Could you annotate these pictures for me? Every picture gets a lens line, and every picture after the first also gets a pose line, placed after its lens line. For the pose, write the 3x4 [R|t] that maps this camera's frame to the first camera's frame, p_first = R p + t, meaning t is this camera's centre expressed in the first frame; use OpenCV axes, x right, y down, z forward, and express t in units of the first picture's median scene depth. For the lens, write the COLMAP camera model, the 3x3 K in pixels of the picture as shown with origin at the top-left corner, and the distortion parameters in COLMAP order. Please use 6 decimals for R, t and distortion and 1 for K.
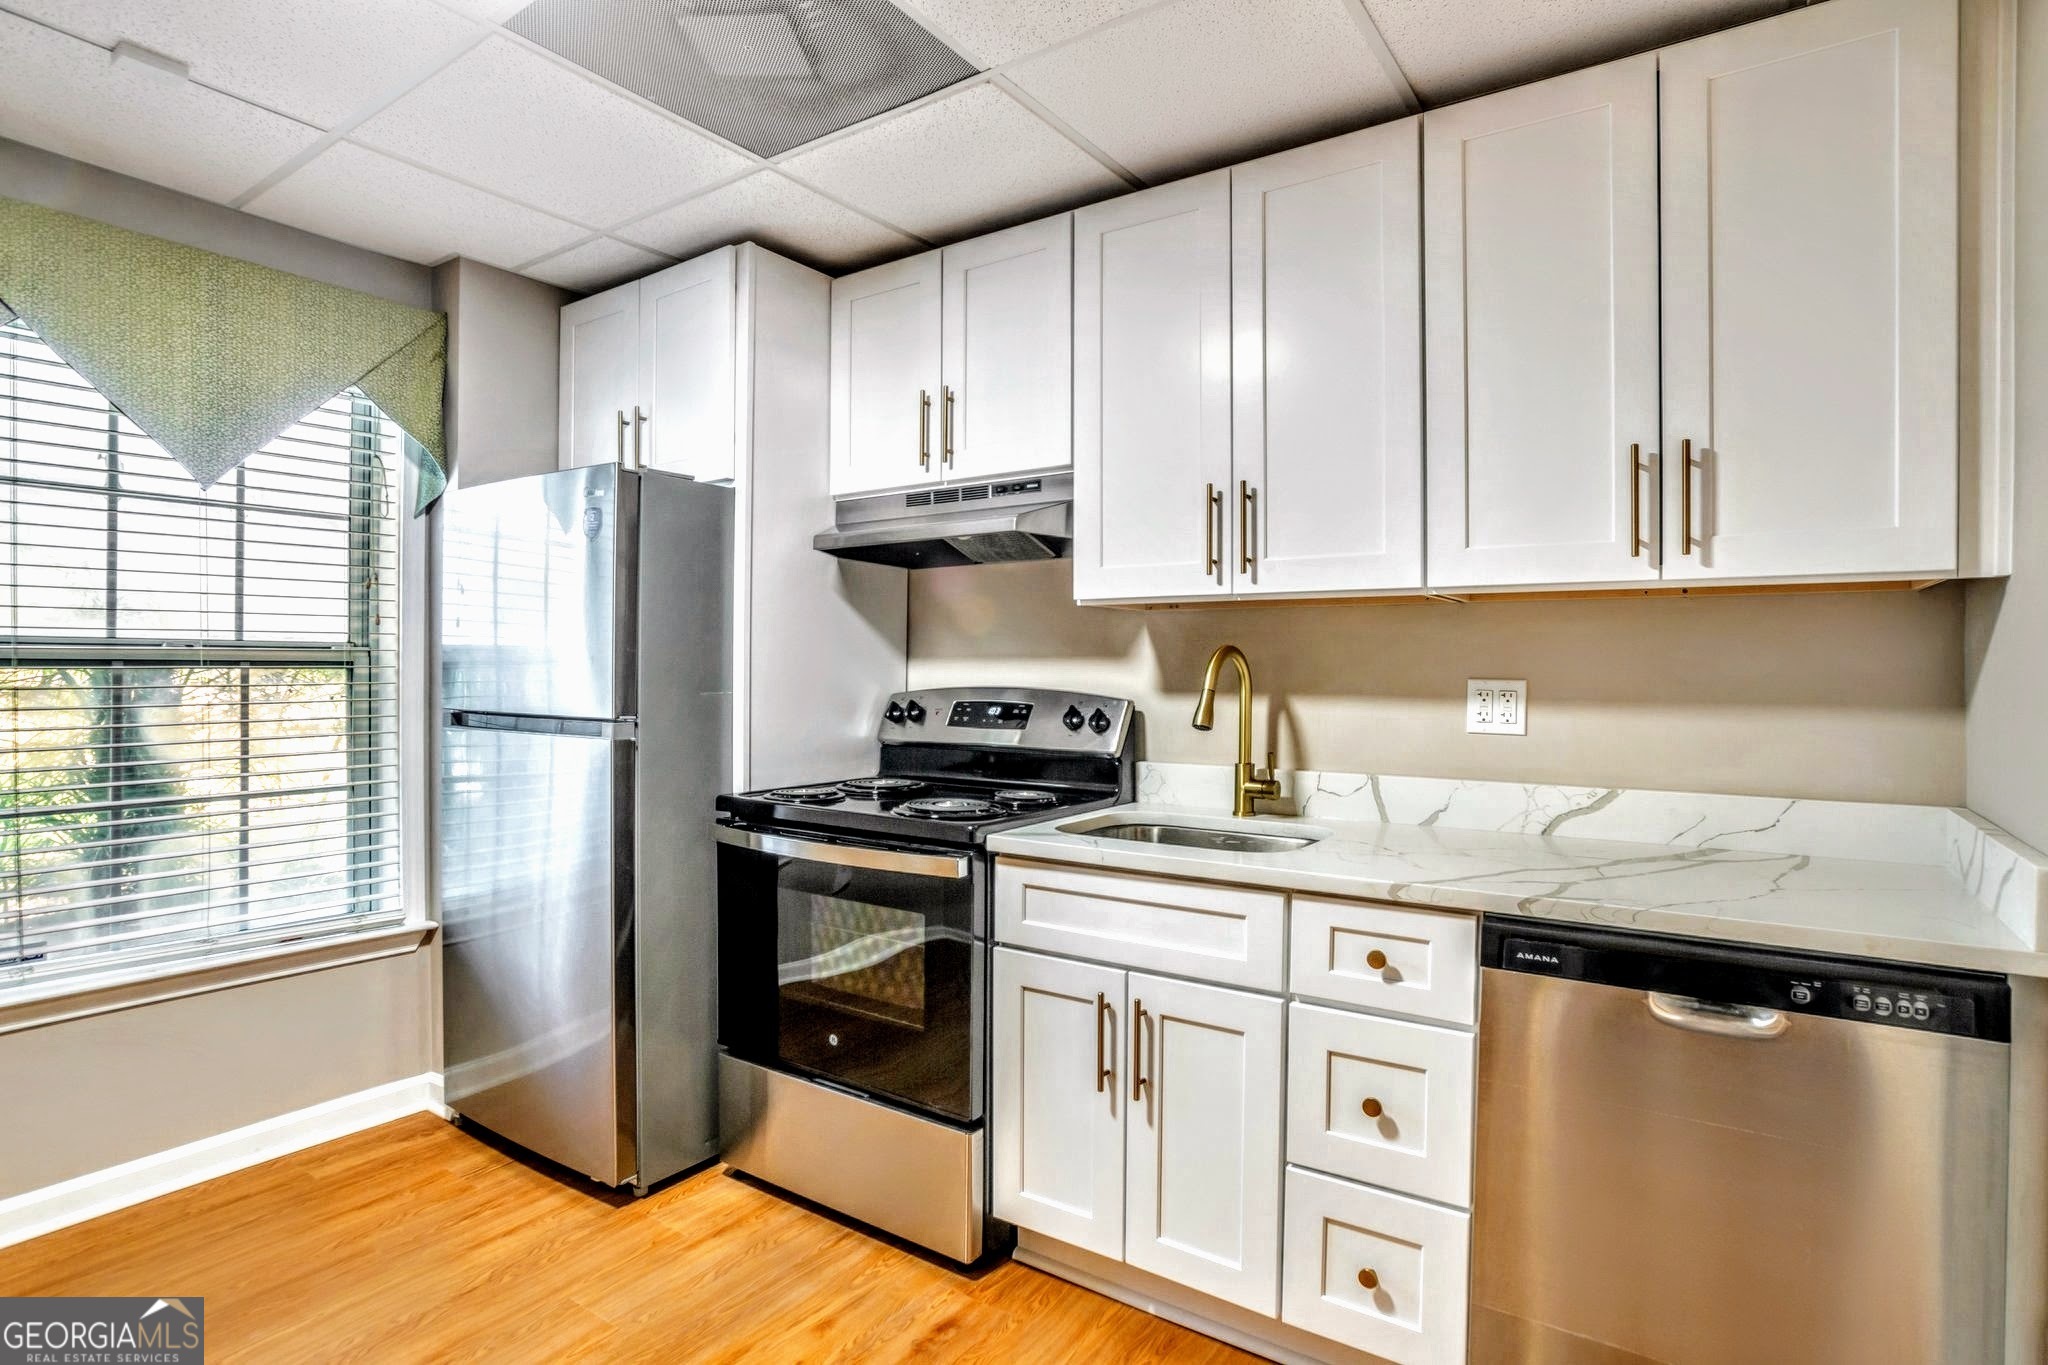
lens RADIAL K [[1040.0, 0, 1029.1], [0, 1040.0, 675.1], [0, 0, 1]] dist [-0.058768, 0.010451]
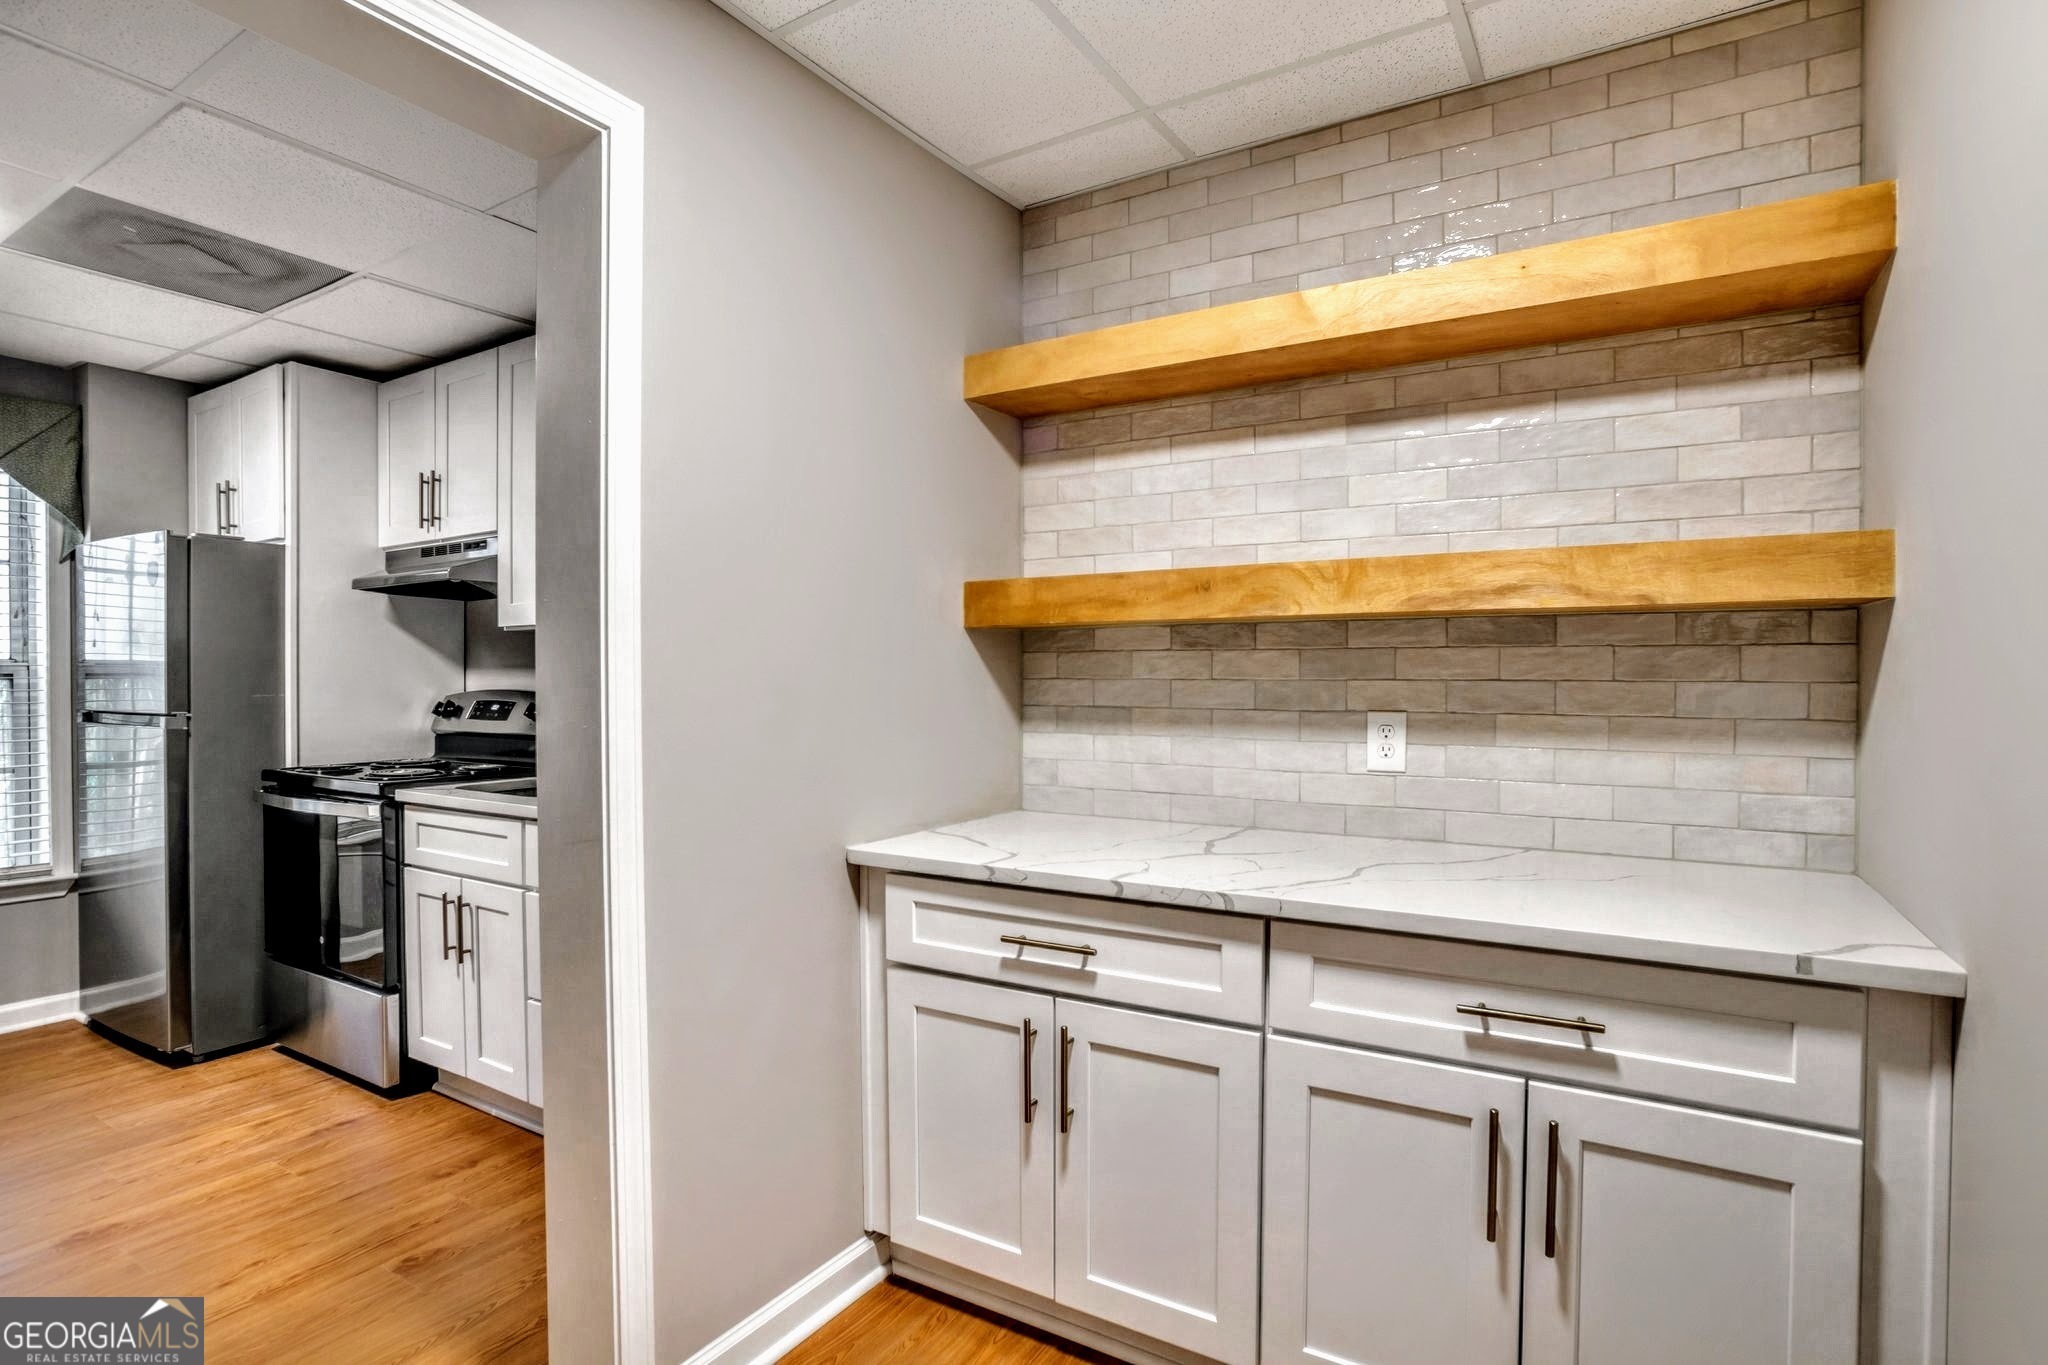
lens RADIAL K [[1040.0, 0, 1094.9], [0, 1040.0, 687.6], [0, 0, 1]] dist [-0.058768, 0.010451]
pose [[0.996389, -0.006168, 0.084677, 0.671052], [0.006013, 0.999980, 0.002087, 0.011105], [-0.084688, -0.001570, 0.996406, -0.406899]]
